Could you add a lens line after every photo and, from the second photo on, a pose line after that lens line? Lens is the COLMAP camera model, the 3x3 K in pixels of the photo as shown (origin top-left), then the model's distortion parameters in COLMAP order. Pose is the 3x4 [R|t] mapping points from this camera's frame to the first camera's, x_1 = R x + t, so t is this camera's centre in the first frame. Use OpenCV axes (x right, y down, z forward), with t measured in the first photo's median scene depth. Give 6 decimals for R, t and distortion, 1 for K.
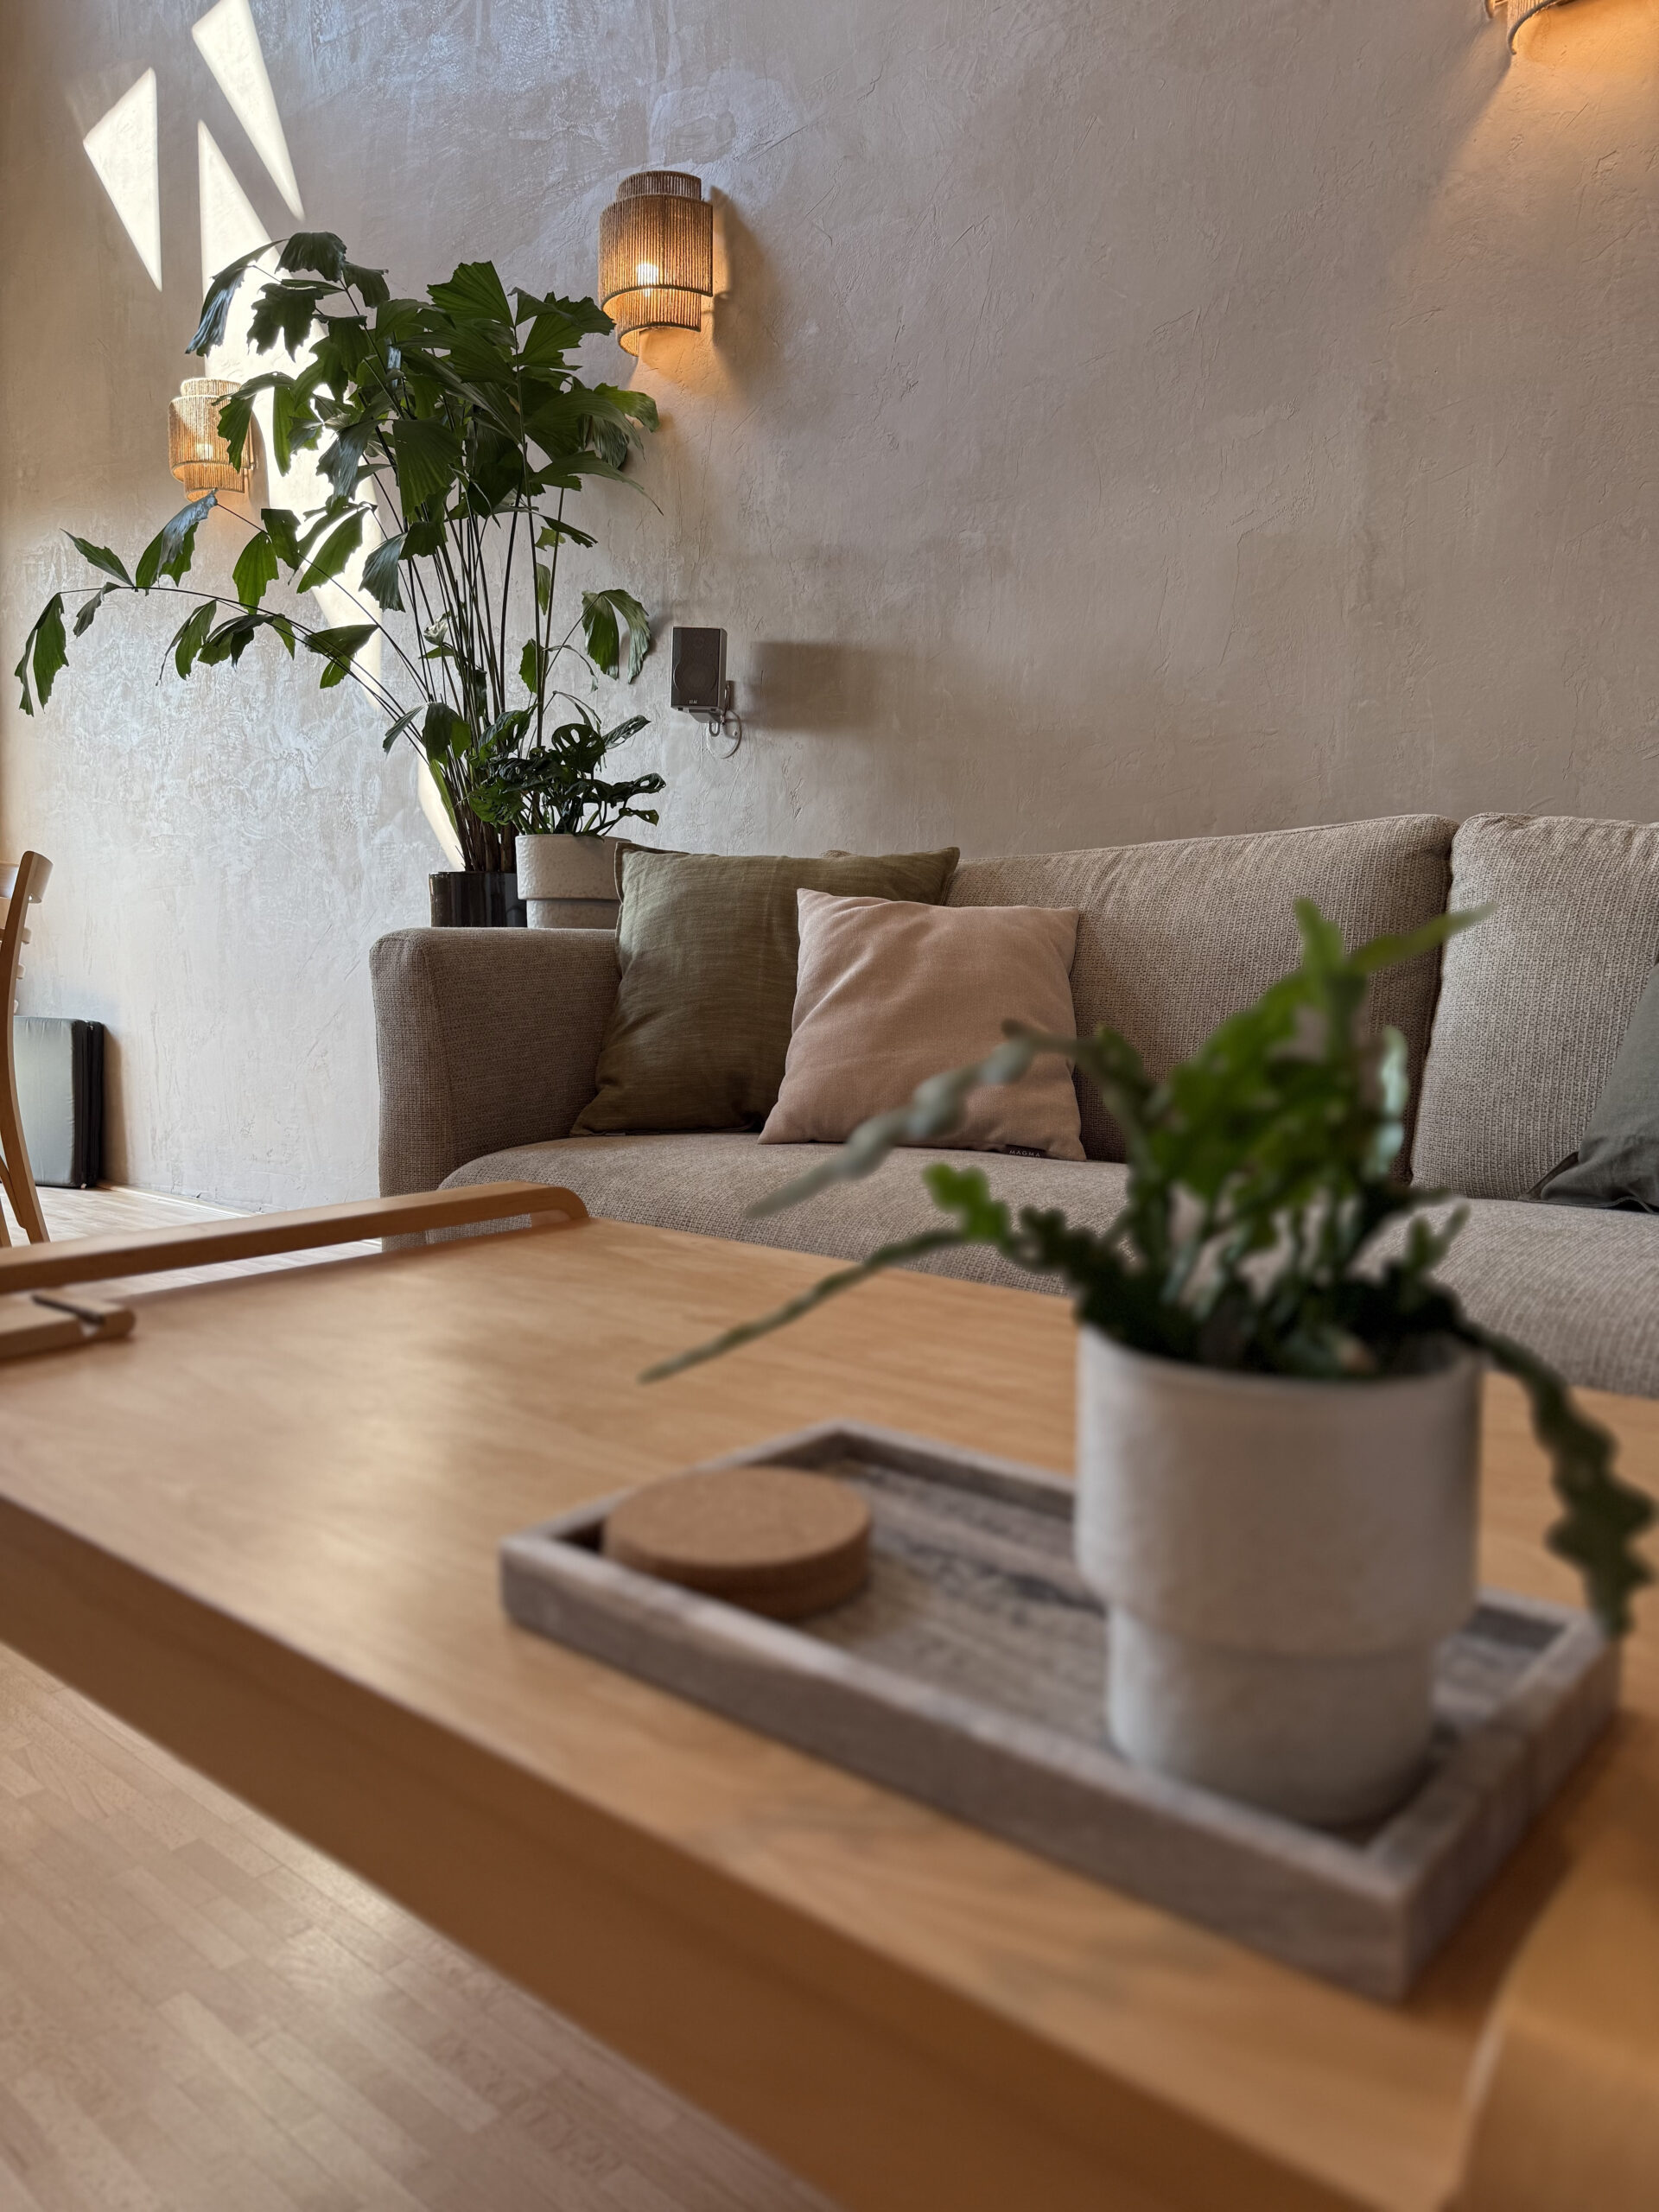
lens RADIAL K [[1607.3, 0, 829.5], [0, 1607.3, 1106.0], [0, 0, 1]] dist [0.085373, -0.128169]
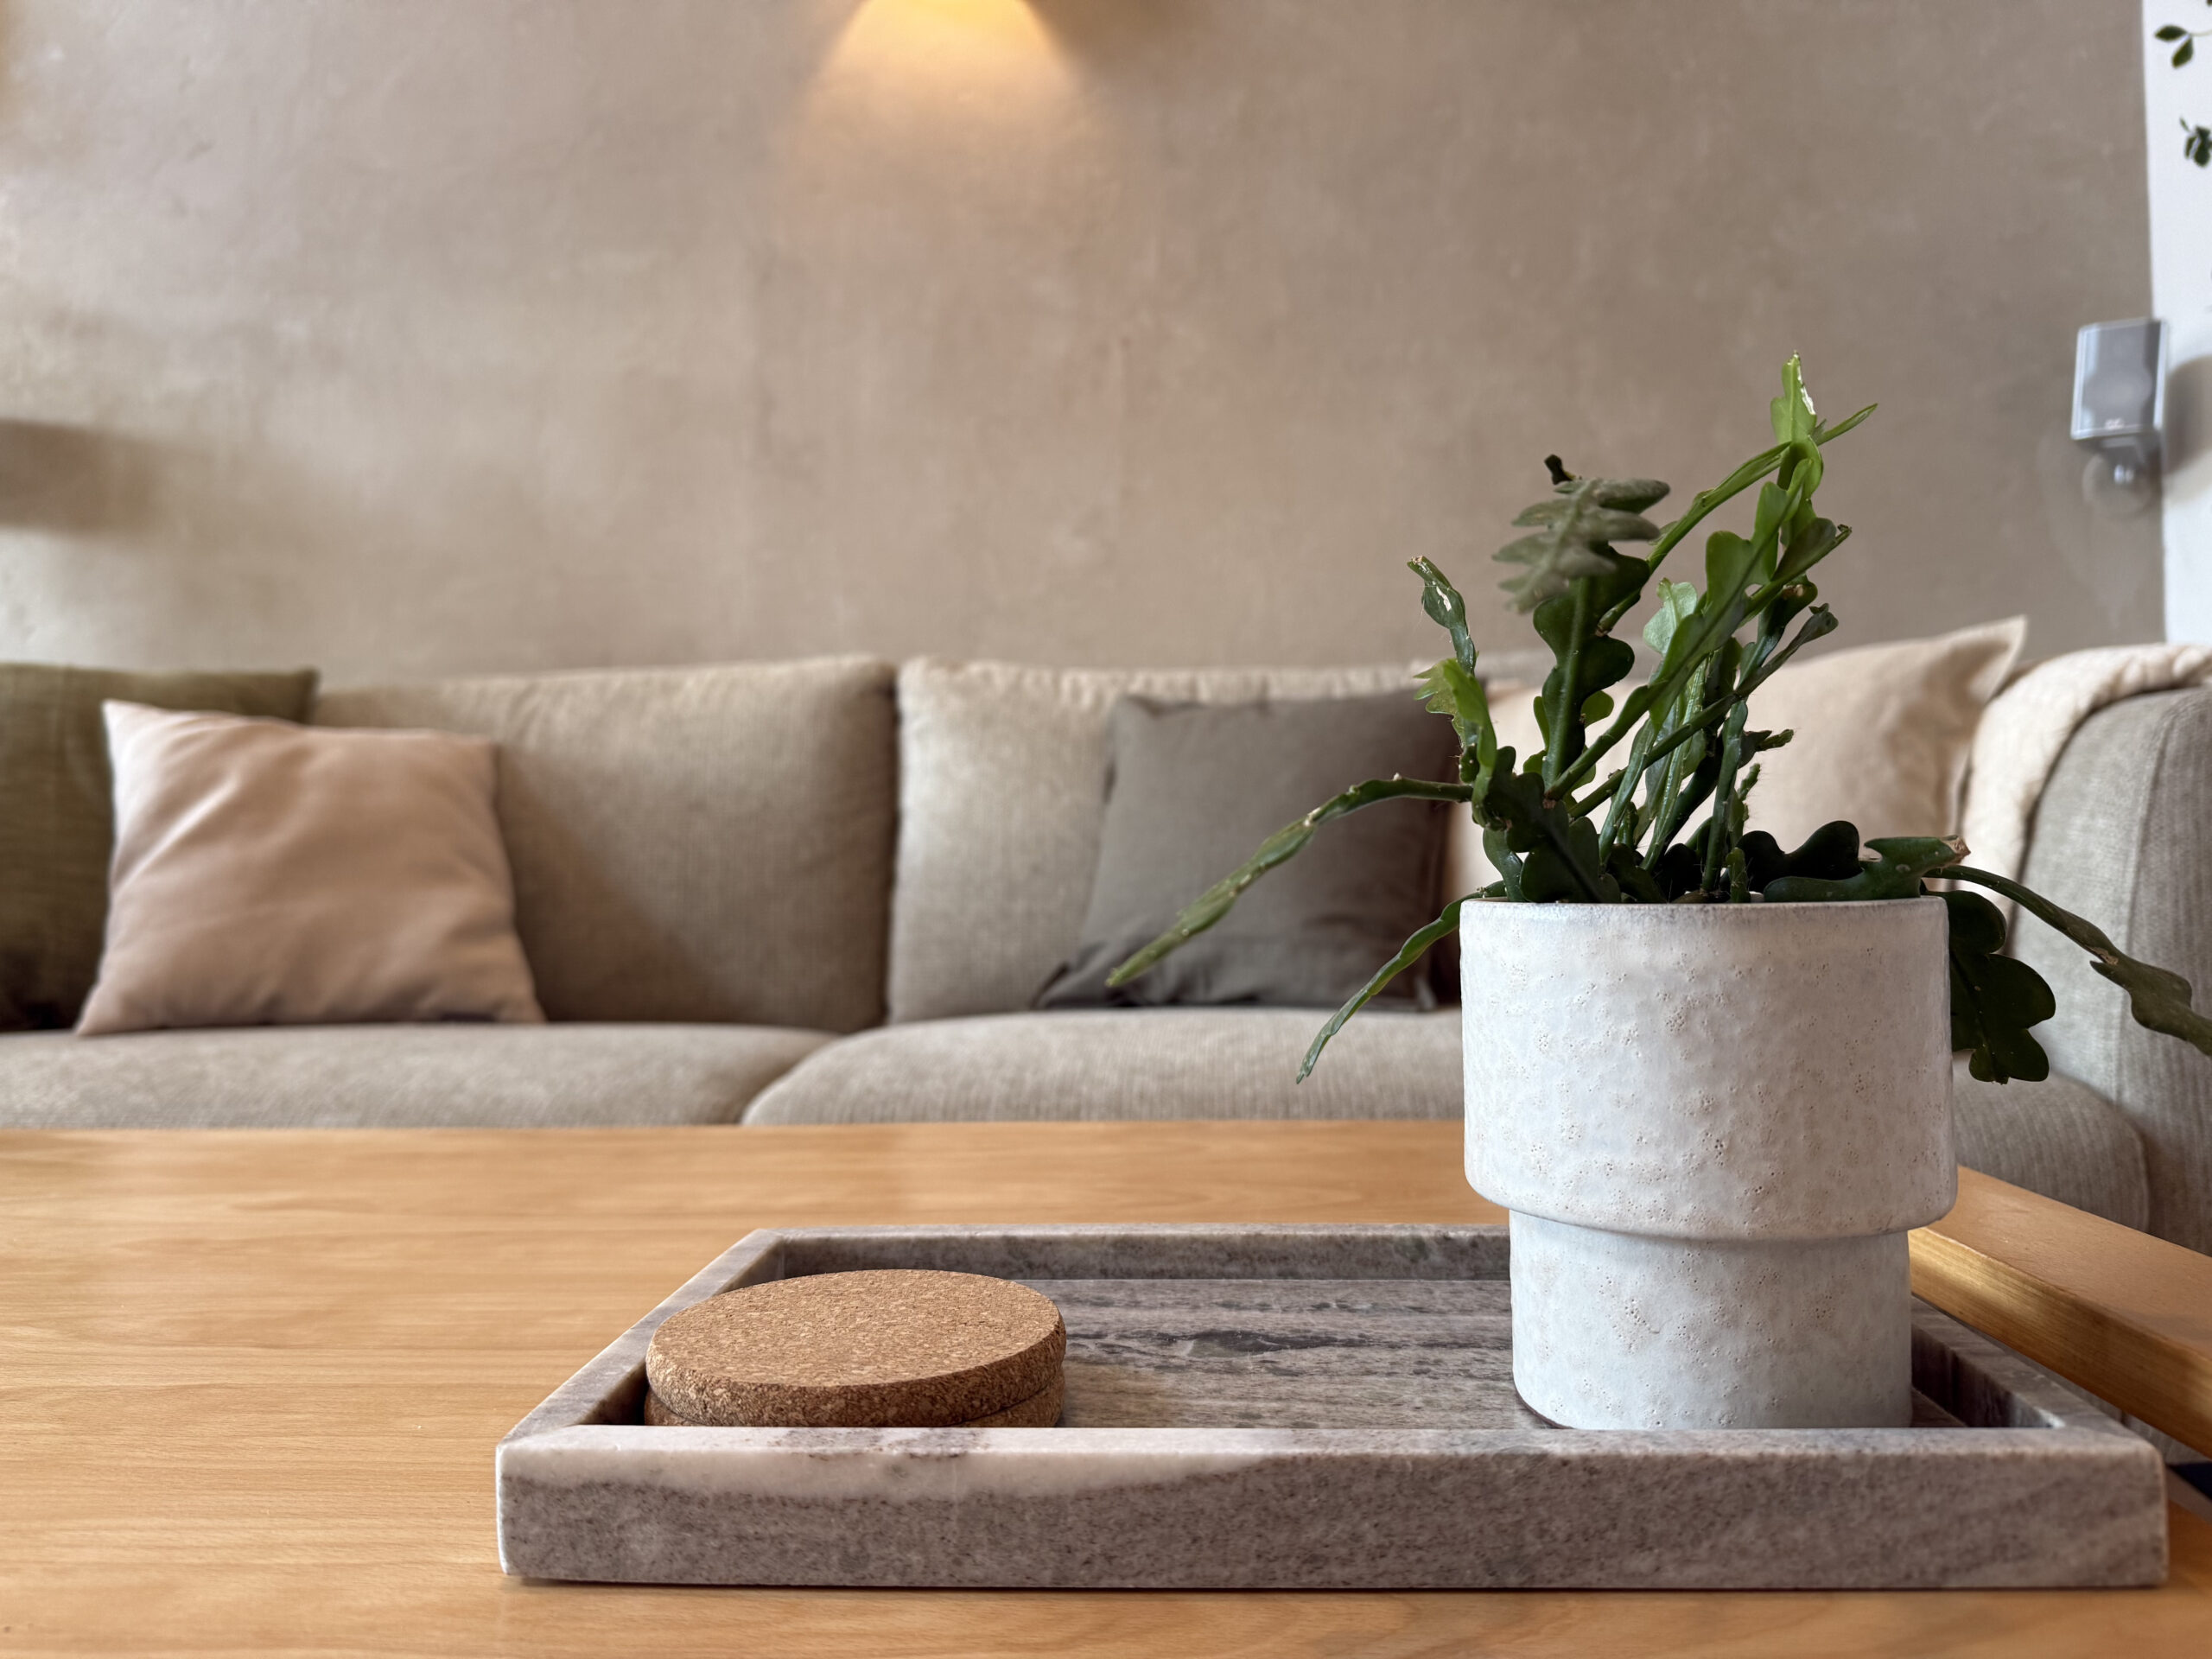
lens RADIAL K [[1607.3, 0, 1181.7], [0, 1607.3, 815.9], [0, 0, 1]] dist [0.085373, -0.128169]
pose [[0.777333, 0.000910, 0.629089, -0.107637], [0.081441, 0.991438, -0.102067, 0.036065], [-0.623795, 0.130574, 0.770604, 0.111187]]
